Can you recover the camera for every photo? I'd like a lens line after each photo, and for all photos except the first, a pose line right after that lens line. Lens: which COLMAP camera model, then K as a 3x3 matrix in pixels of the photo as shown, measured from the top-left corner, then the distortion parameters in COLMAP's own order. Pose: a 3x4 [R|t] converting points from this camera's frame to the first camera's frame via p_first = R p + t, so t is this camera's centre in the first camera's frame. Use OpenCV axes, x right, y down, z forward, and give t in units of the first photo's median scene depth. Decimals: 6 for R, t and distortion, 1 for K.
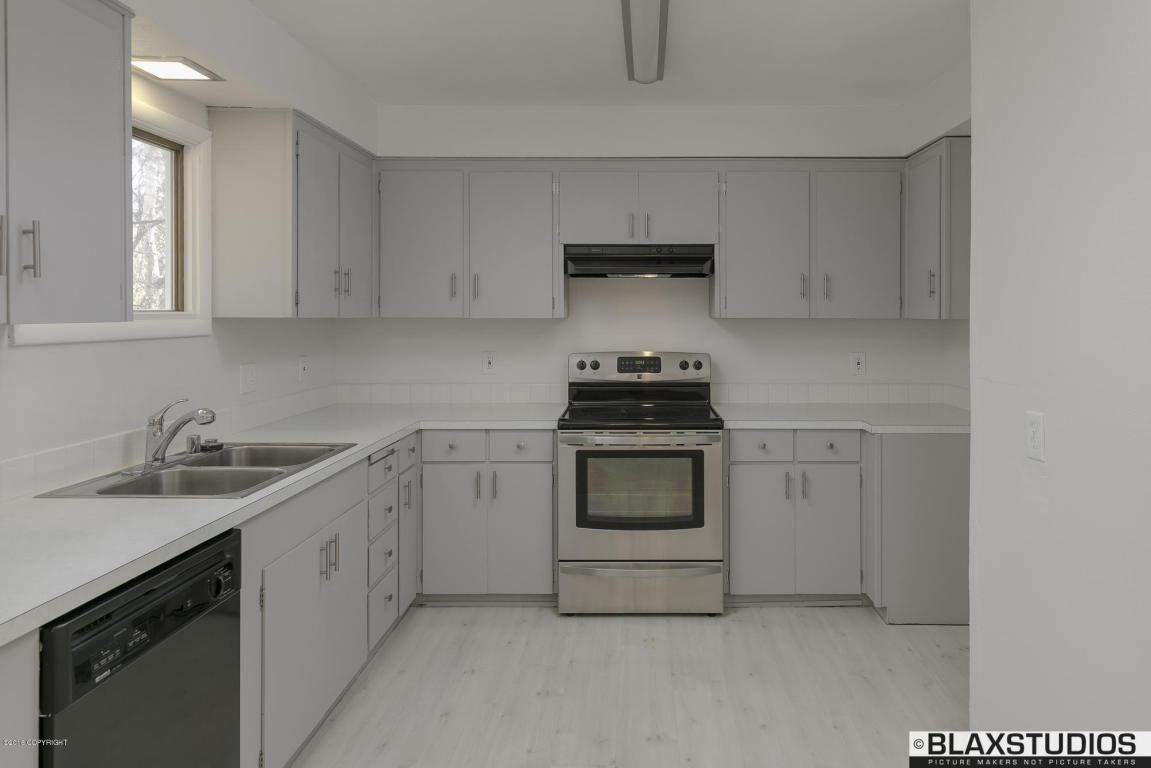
lens RADIAL K [[714.4, 0, 631.9], [0, 714.4, 320.4], [0, 0, 1]] dist [0.006552, -0.000754]
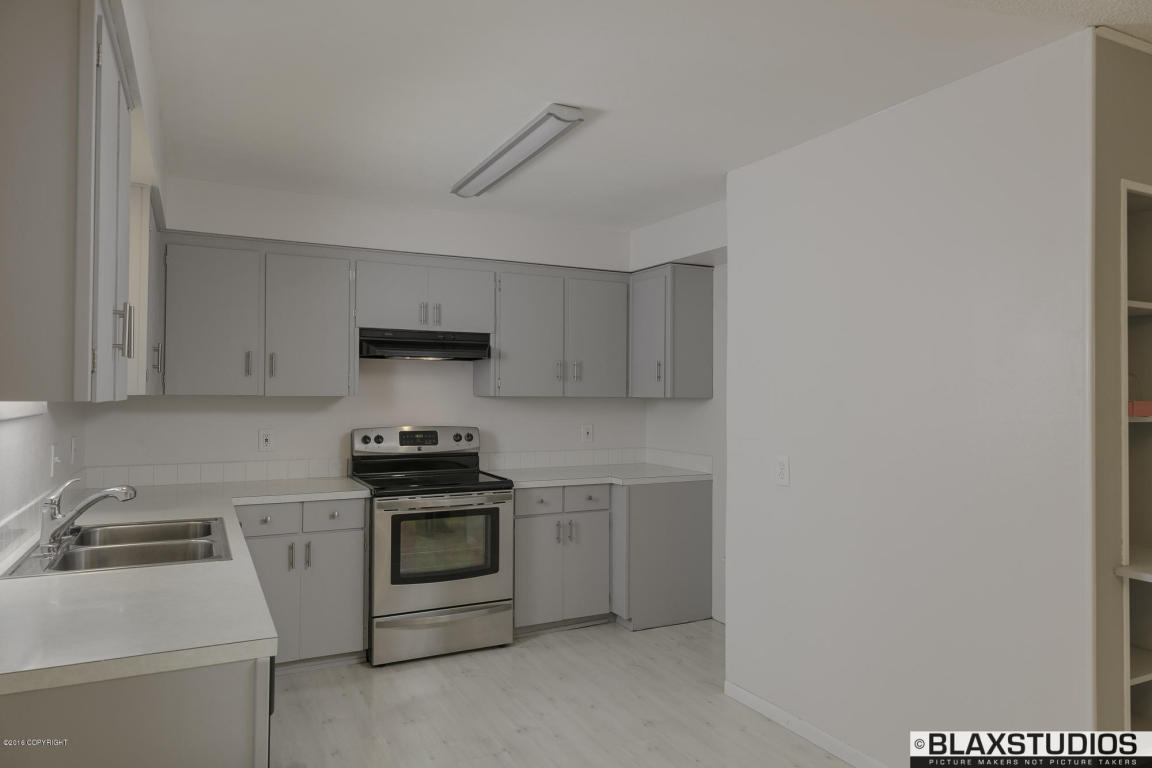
lens RADIAL K [[726.8, 0, 573.2], [0, 726.8, 381.6], [0, 0, 1]] dist [-0.006481, 0.002339]
pose [[0.891654, 0.011567, 0.452569, -0.334810], [-0.001560, 0.999746, -0.022480, -0.000546], [-0.452715, 0.019339, 0.891446, -0.136004]]
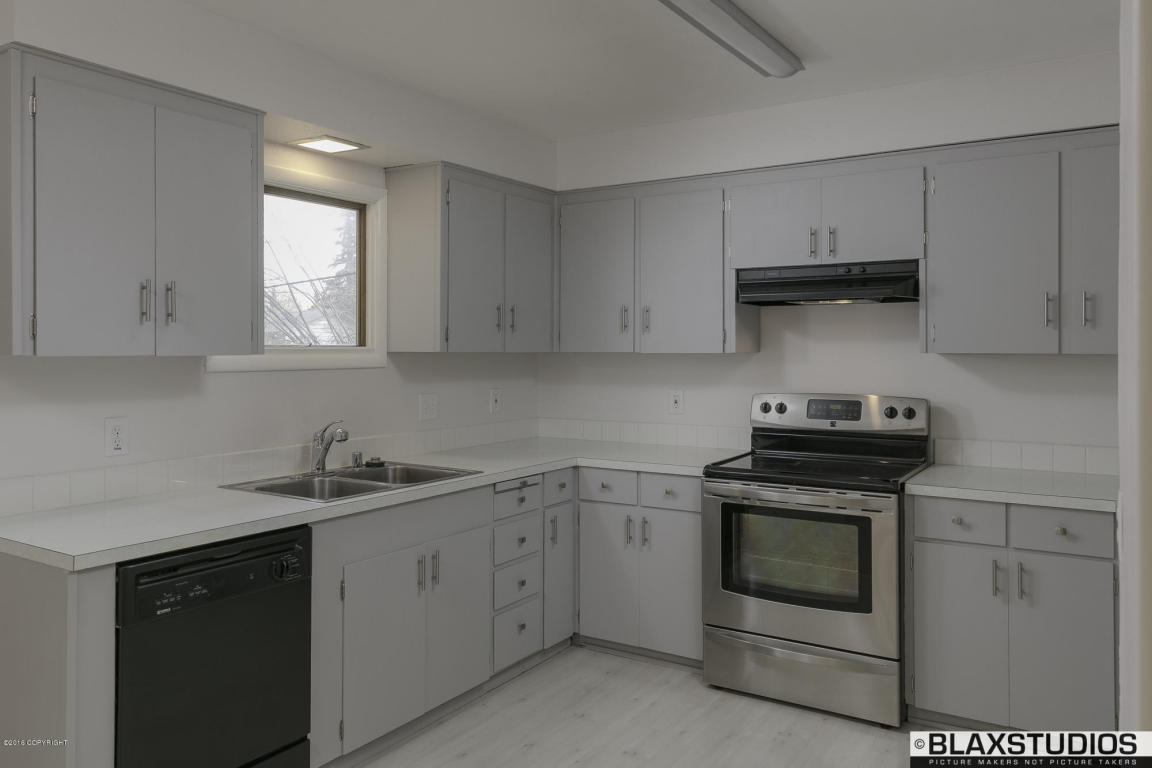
lens RADIAL K [[839.7, 0, 571.7], [0, 839.7, 349.5], [0, 0, 1]] dist [0.010752, 0.000258]
pose [[0.846257, -0.000167, -0.532775, 0.315521], [-0.004082, 0.999969, -0.006797, 0.000475], [0.532759, 0.007927, 0.846230, 0.018059]]
